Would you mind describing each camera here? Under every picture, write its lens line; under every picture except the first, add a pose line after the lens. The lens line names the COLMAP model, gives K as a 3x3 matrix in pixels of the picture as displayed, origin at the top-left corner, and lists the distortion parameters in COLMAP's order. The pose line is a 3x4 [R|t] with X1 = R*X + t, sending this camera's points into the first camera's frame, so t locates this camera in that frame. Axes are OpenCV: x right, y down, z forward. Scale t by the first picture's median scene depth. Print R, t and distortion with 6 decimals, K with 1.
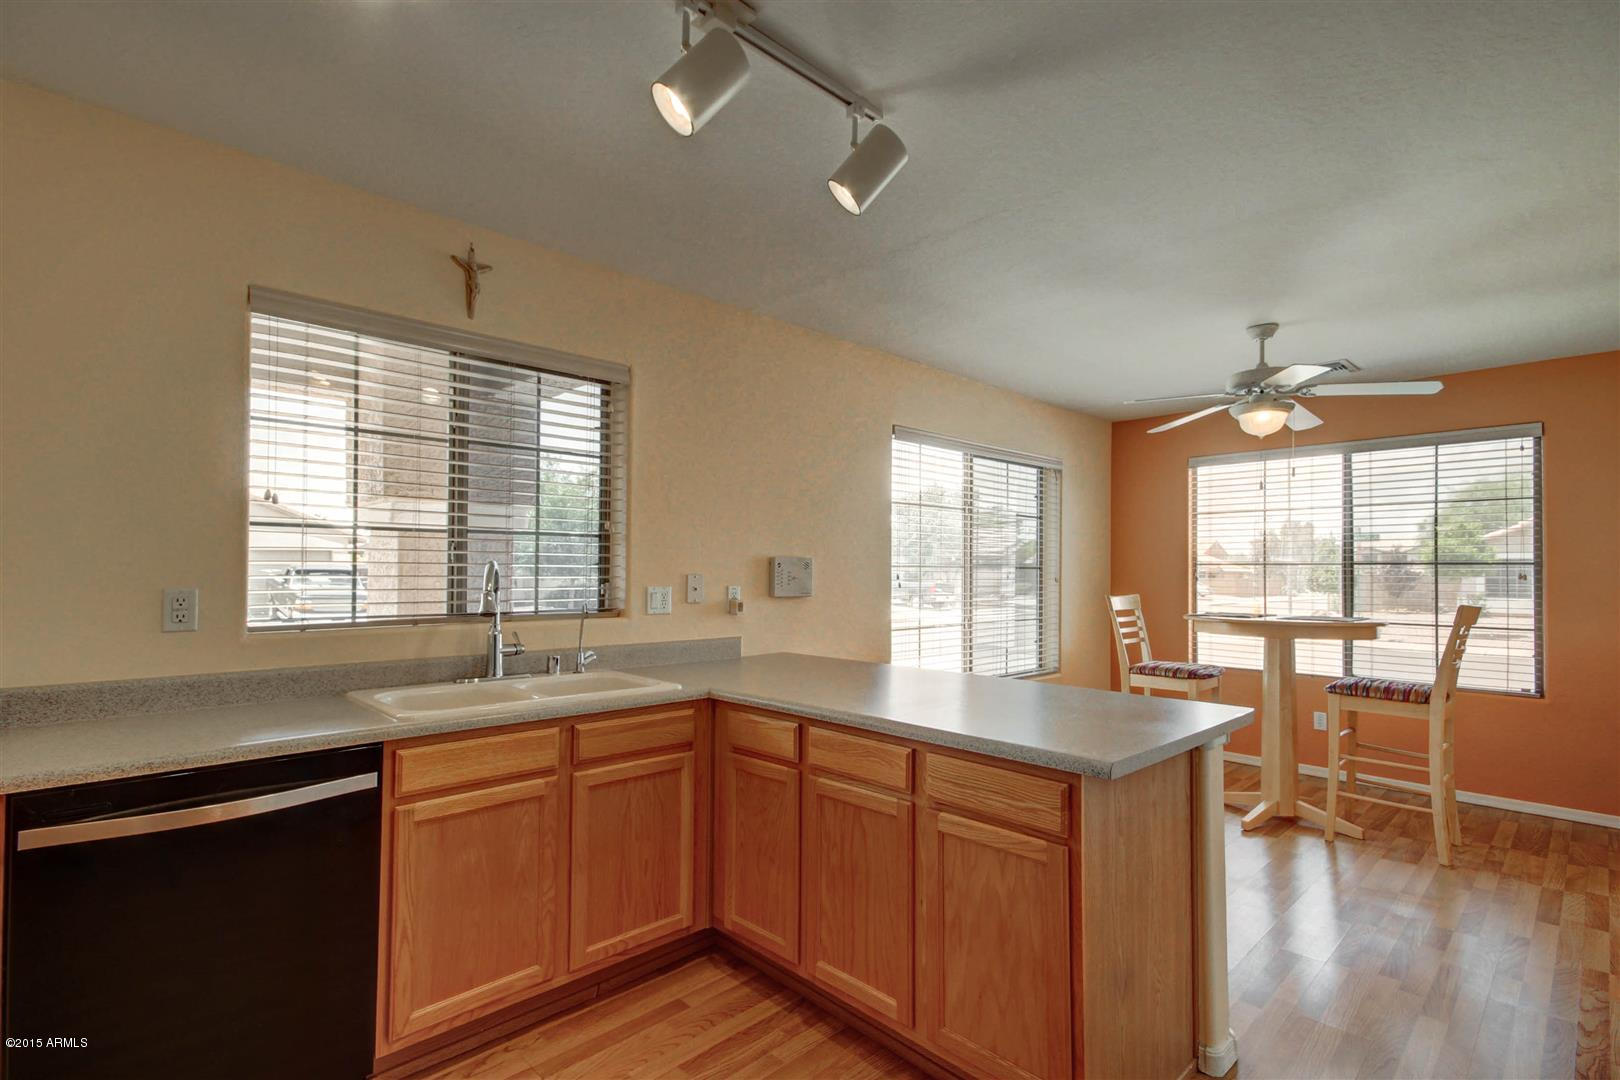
lens RADIAL K [[756.7, 0, 812.1], [0, 756.7, 563.1], [0, 0, 1]] dist [0.015594, 0.000435]
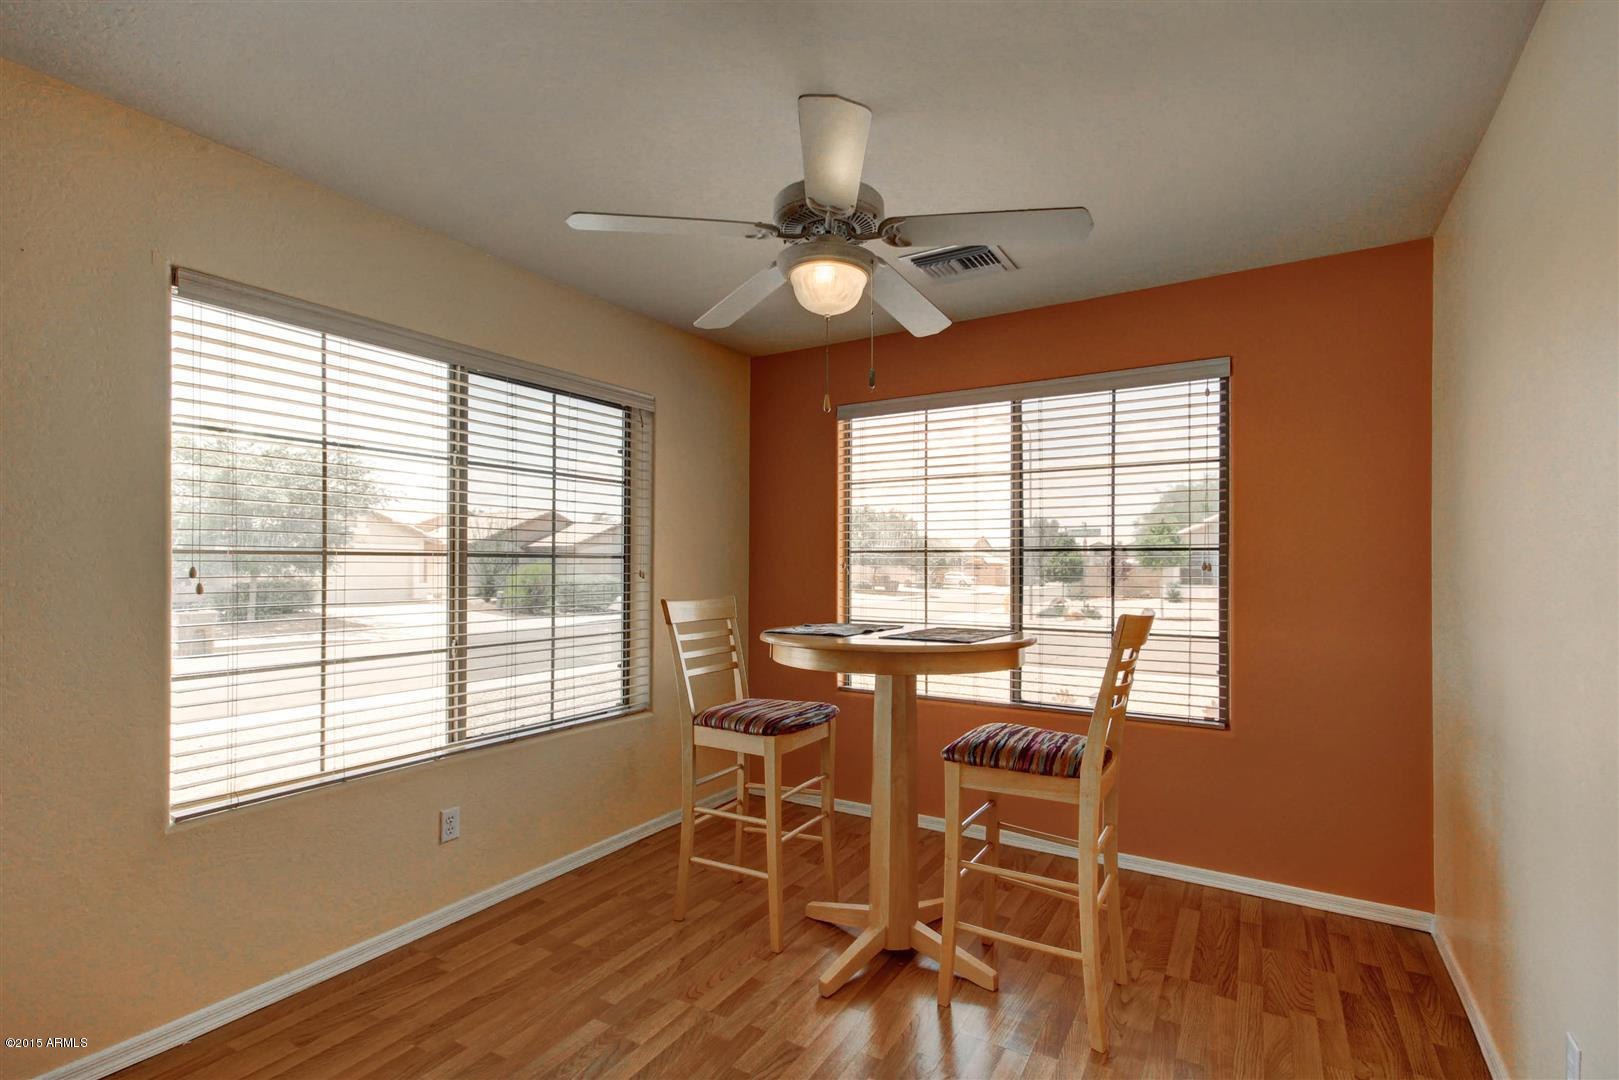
lens RADIAL K [[772.1, 0, 807.7], [0, 772.1, 563.0], [0, 0, 1]] dist [-0.021540, 0.064946]
pose [[0.964876, -0.003679, 0.262682, 0.356464], [0.000523, 0.999927, 0.012083, 0.005019], [-0.262707, -0.011521, 0.964807, 0.380300]]
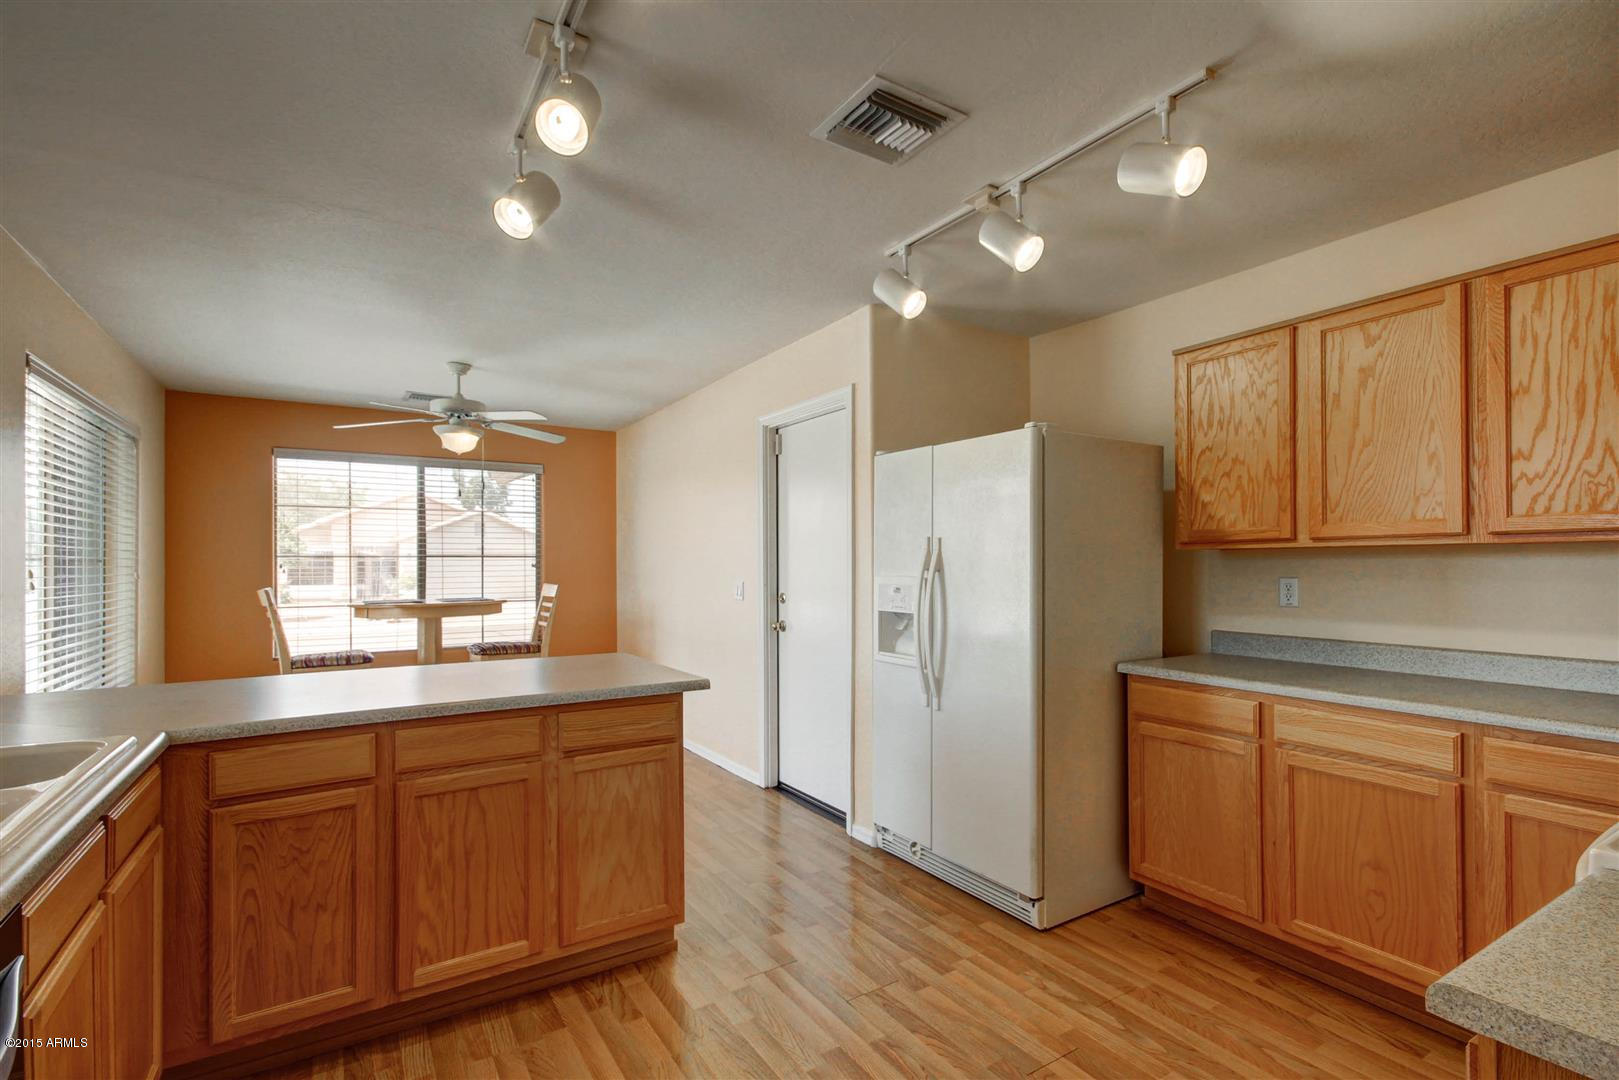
lens RADIAL K [[738.4, 0, 809.9], [0, 738.4, 561.1], [0, 0, 1]] dist [0.015366, -0.000137]
pose [[0.212725, -0.001908, 0.977110, -0.377905], [-0.005014, 0.999983, 0.003044, 0.002315], [-0.977099, -0.005547, 0.212712, 0.153080]]
